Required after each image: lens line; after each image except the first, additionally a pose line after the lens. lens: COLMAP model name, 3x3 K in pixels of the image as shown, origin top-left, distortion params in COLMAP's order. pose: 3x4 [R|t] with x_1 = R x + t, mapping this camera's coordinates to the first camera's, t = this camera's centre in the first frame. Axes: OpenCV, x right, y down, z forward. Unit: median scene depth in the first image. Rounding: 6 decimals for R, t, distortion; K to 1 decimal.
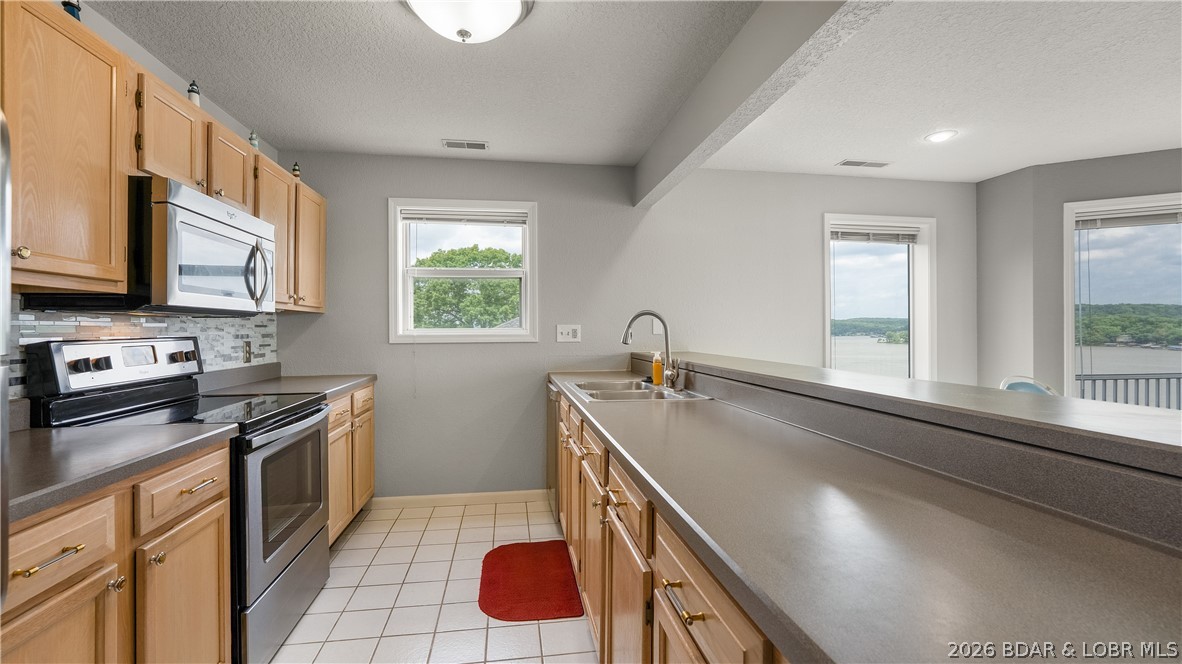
lens RADIAL K [[489.6, 0, 572.3], [0, 489.6, 327.4], [0, 0, 1]] dist [-0.012318, -0.000096]
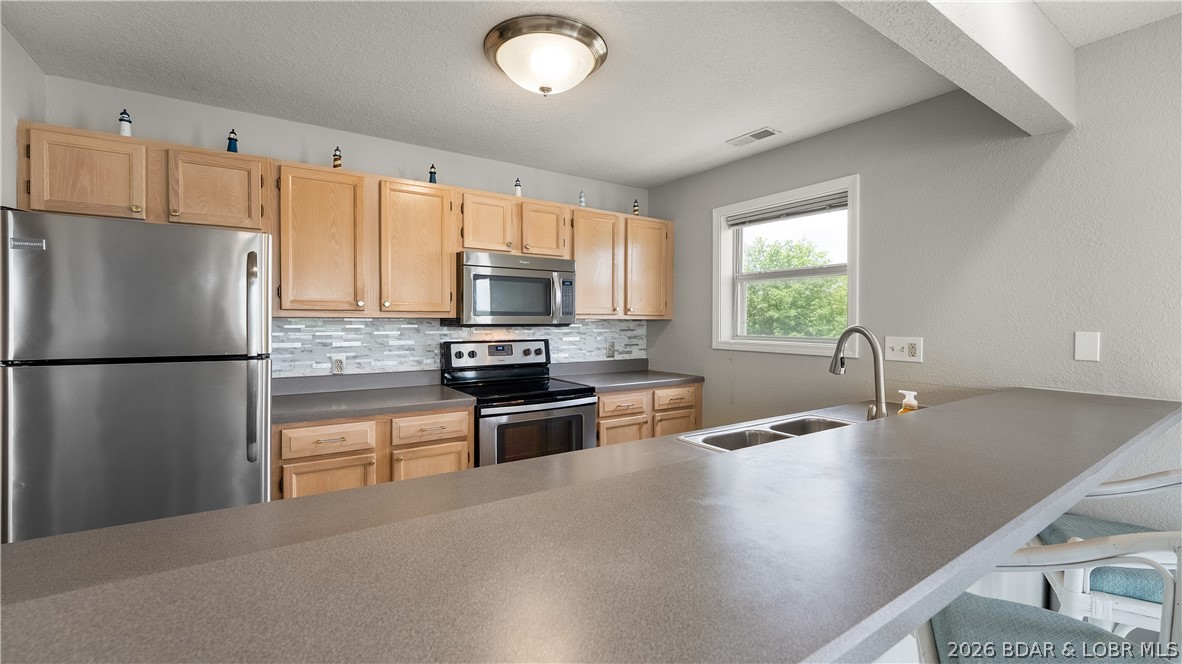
lens RADIAL K [[484.1, 0, 581.3], [0, 484.1, 325.2], [0, 0, 1]] dist [-0.013749, -0.000294]
pose [[0.430924, 0.016836, -0.902231, 0.428496], [-0.002340, 0.999843, 0.017540, -0.034369], [0.902385, -0.005447, 0.430896, 0.293441]]
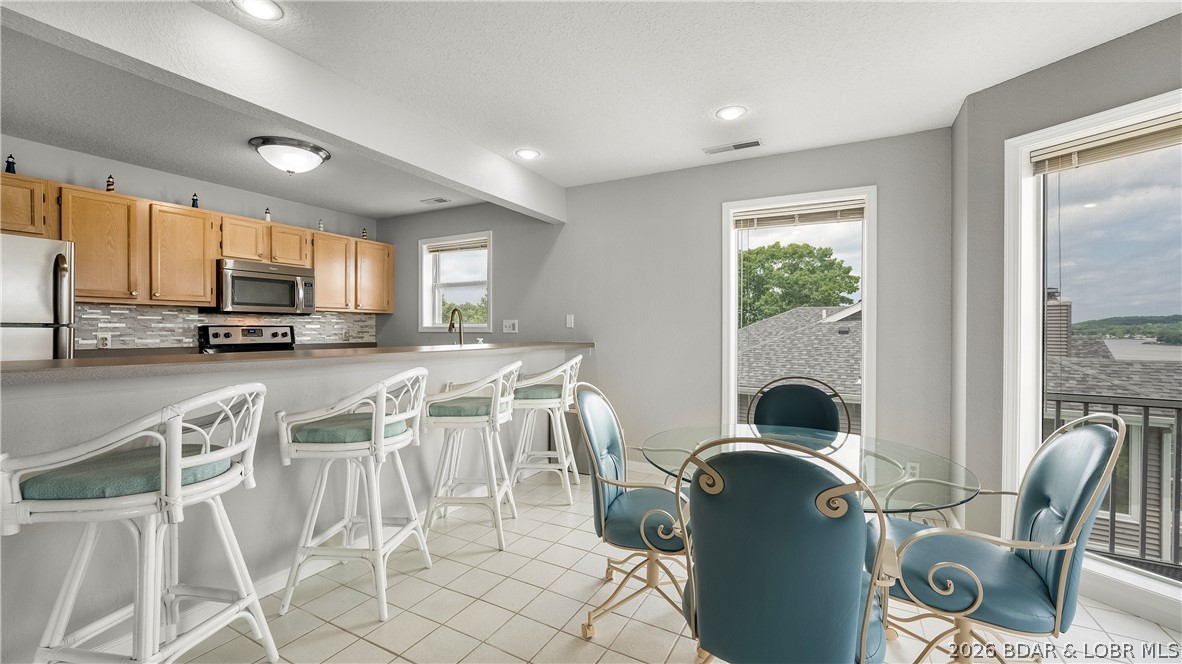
lens RADIAL K [[474.5, 0, 576.0], [0, 474.5, 331.6], [0, 0, 1]] dist [-0.009943, -0.000073]
pose [[0.792555, 0.010666, -0.609708, 0.946694], [-0.004358, 0.999921, 0.011827, 0.010760], [0.609785, -0.006717, 0.792538, 0.090708]]
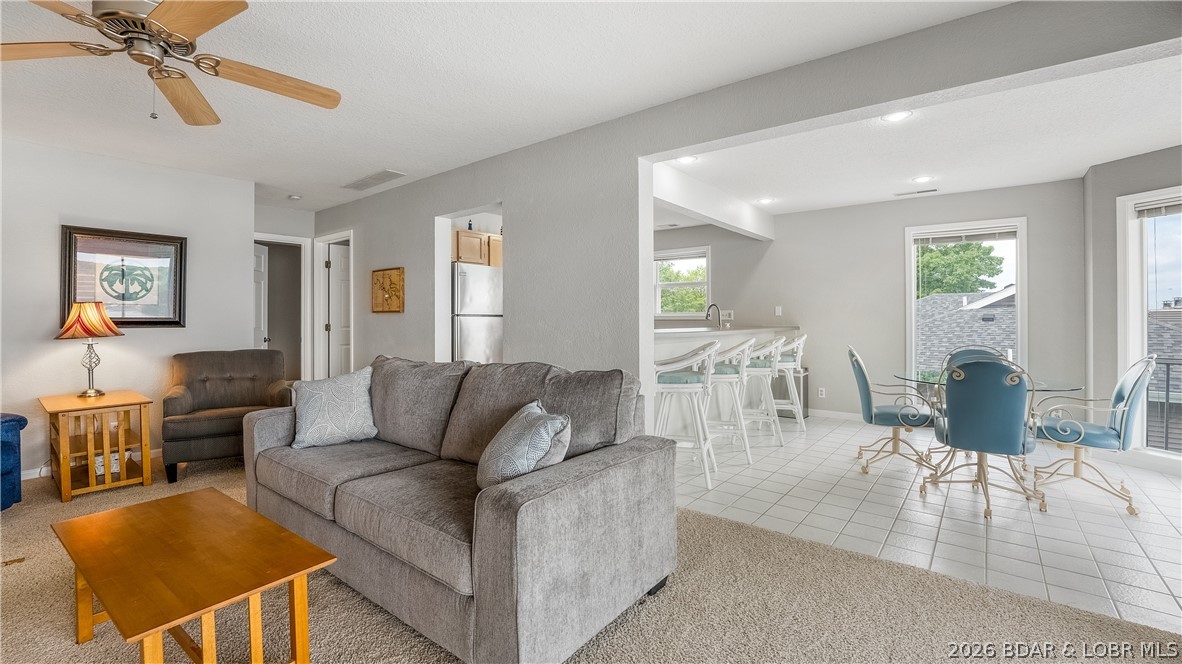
lens RADIAL K [[490.5, 0, 582.7], [0, 490.5, 316.7], [0, 0, 1]] dist [-0.017050, -0.000061]
pose [[0.674840, 0.001756, -0.737962, 1.006019], [0.001623, 0.999991, 0.003864, 0.009959], [0.737962, -0.003805, 0.674831, -0.645910]]
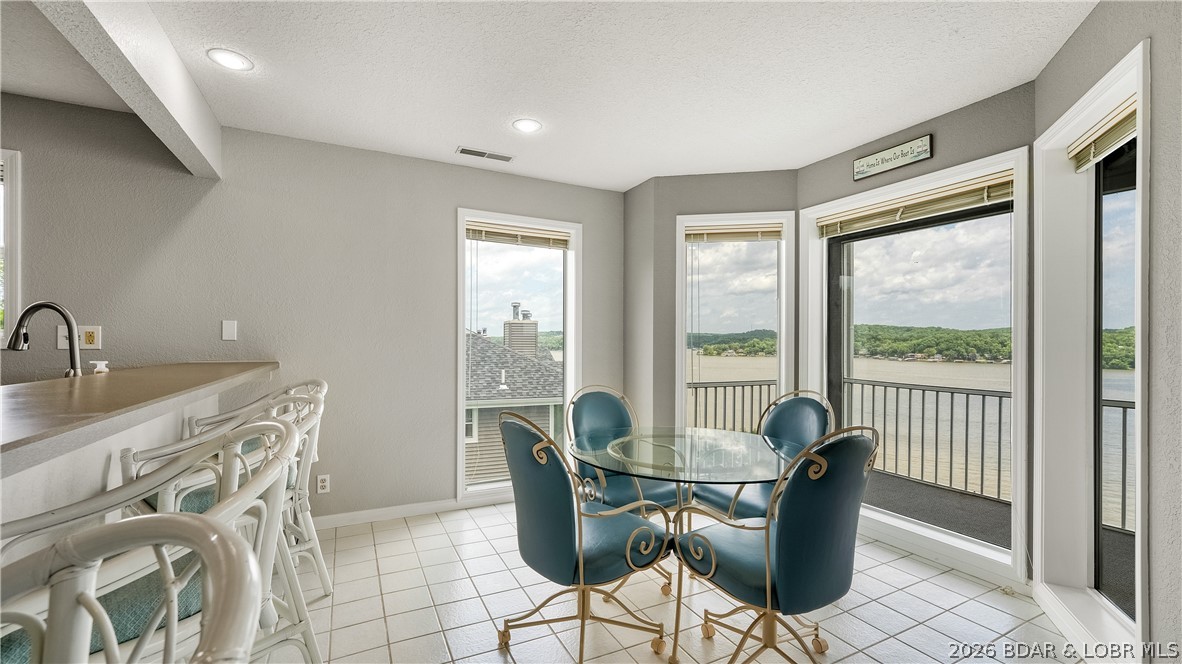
lens RADIAL K [[485.9, 0, 571.4], [0, 485.9, 341.0], [0, 0, 1]] dist [-0.002896, -0.000404]
pose [[0.952953, 0.008416, 0.303001, 0.491741], [-0.009304, 0.999956, 0.001486, 0.009872], [-0.302975, -0.004236, 0.952989, 0.086036]]
